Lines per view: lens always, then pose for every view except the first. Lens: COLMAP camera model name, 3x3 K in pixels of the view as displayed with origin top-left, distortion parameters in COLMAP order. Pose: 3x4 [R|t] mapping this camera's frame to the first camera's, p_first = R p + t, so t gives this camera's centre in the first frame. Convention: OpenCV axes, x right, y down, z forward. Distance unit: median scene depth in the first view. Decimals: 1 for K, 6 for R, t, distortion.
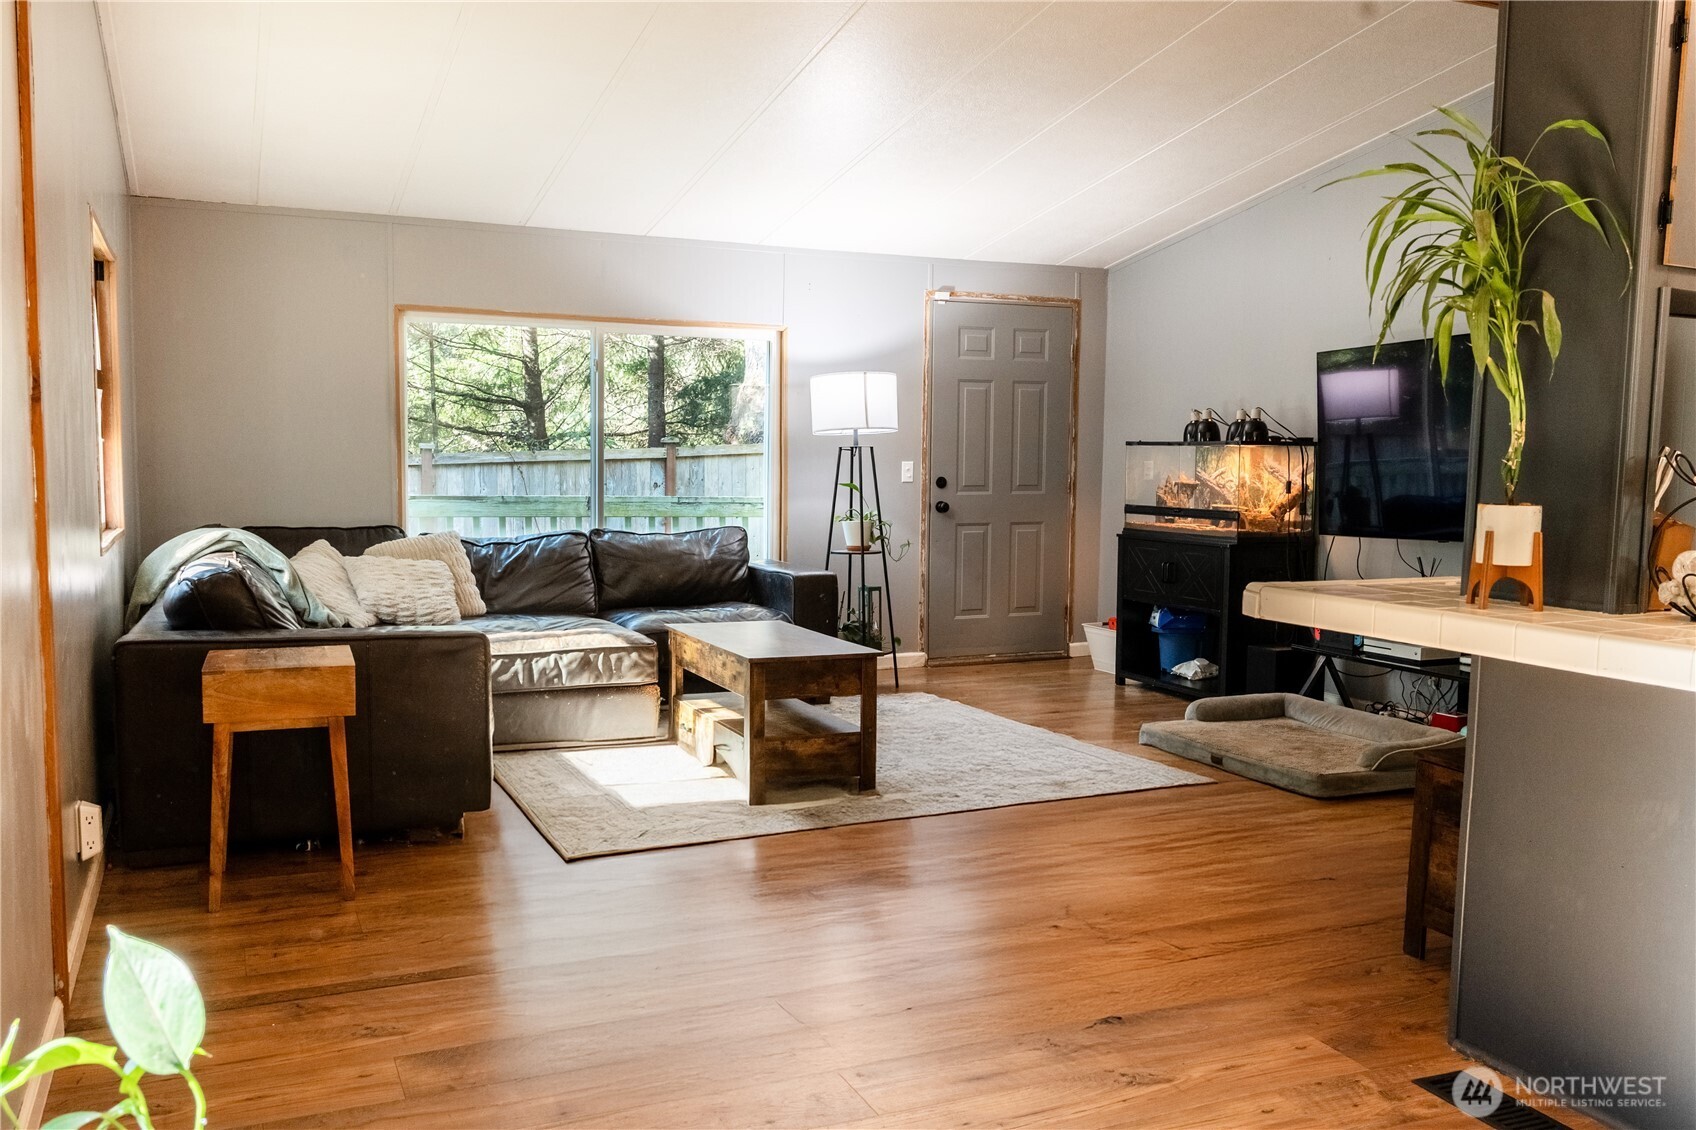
lens RADIAL K [[1340.4, 0, 837.5], [0, 1340.4, 589.3], [0, 0, 1]] dist [-0.001381, -0.007444]
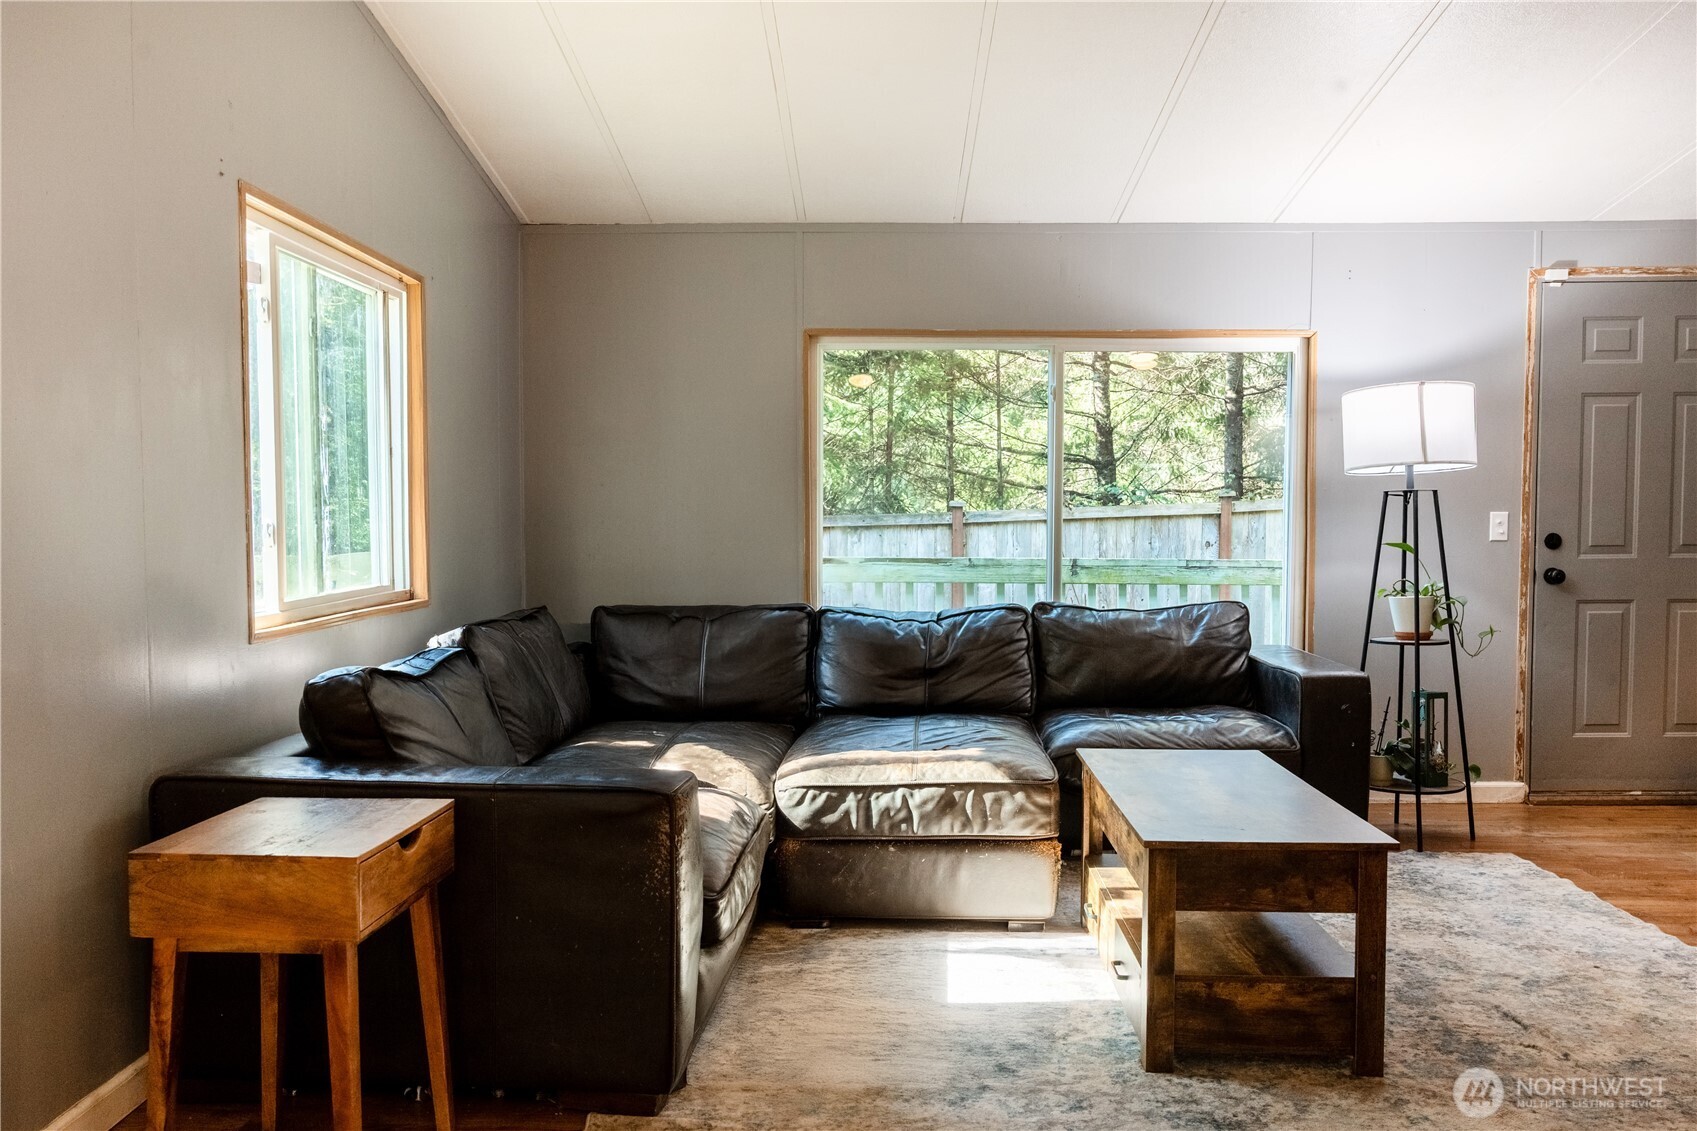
lens RADIAL K [[1341.2, 0, 837.9], [0, 1341.2, 589.8], [0, 0, 1]] dist [-0.001381, -0.007444]
pose [[0.909440, 0.011955, -0.415664, 0.034845], [-0.029946, 0.998874, -0.036790, -0.020855], [0.414756, 0.045906, 0.908774, 0.255054]]
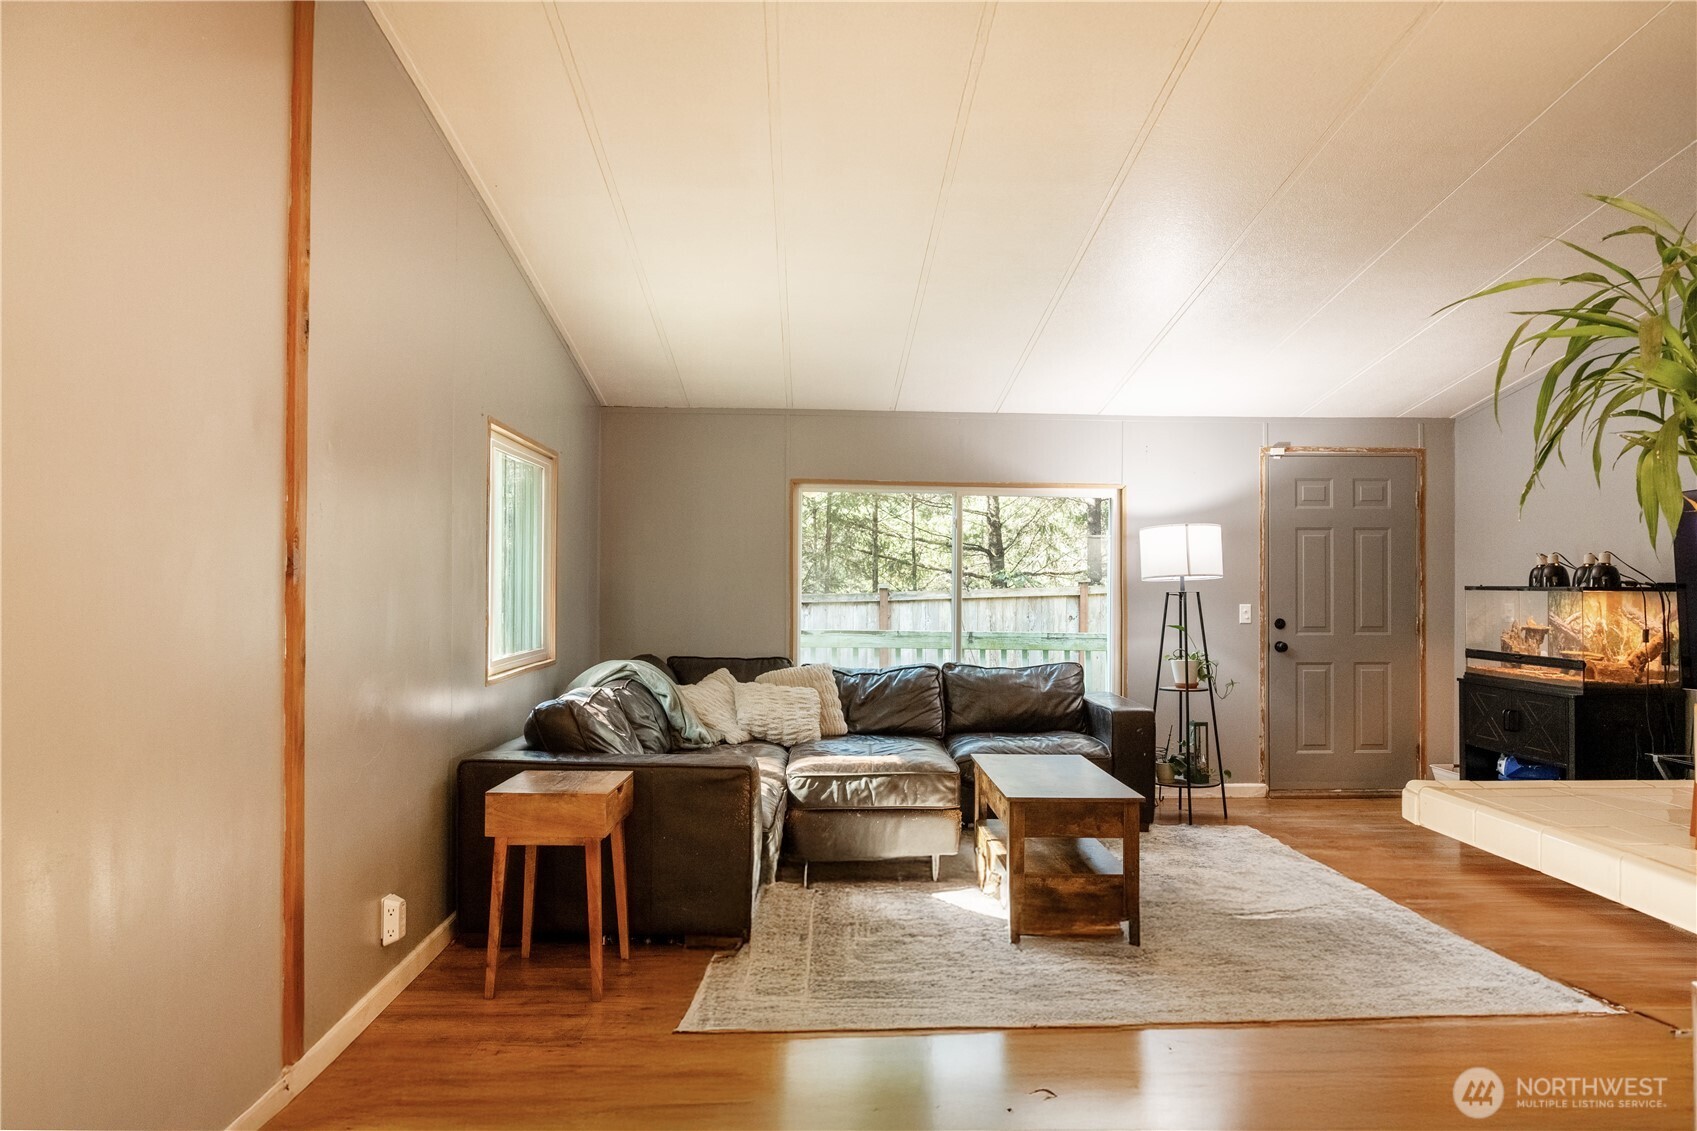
lens RADIAL K [[1092.4, 0, 854.6], [0, 1092.4, 579.6], [0, 0, 1]] dist [-0.014084, 0.015535]
pose [[0.935333, -0.005615, -0.353724, 0.081041], [-0.032790, 0.994194, -0.102484, -0.017421], [0.352245, 0.107455, 0.929718, 0.084351]]
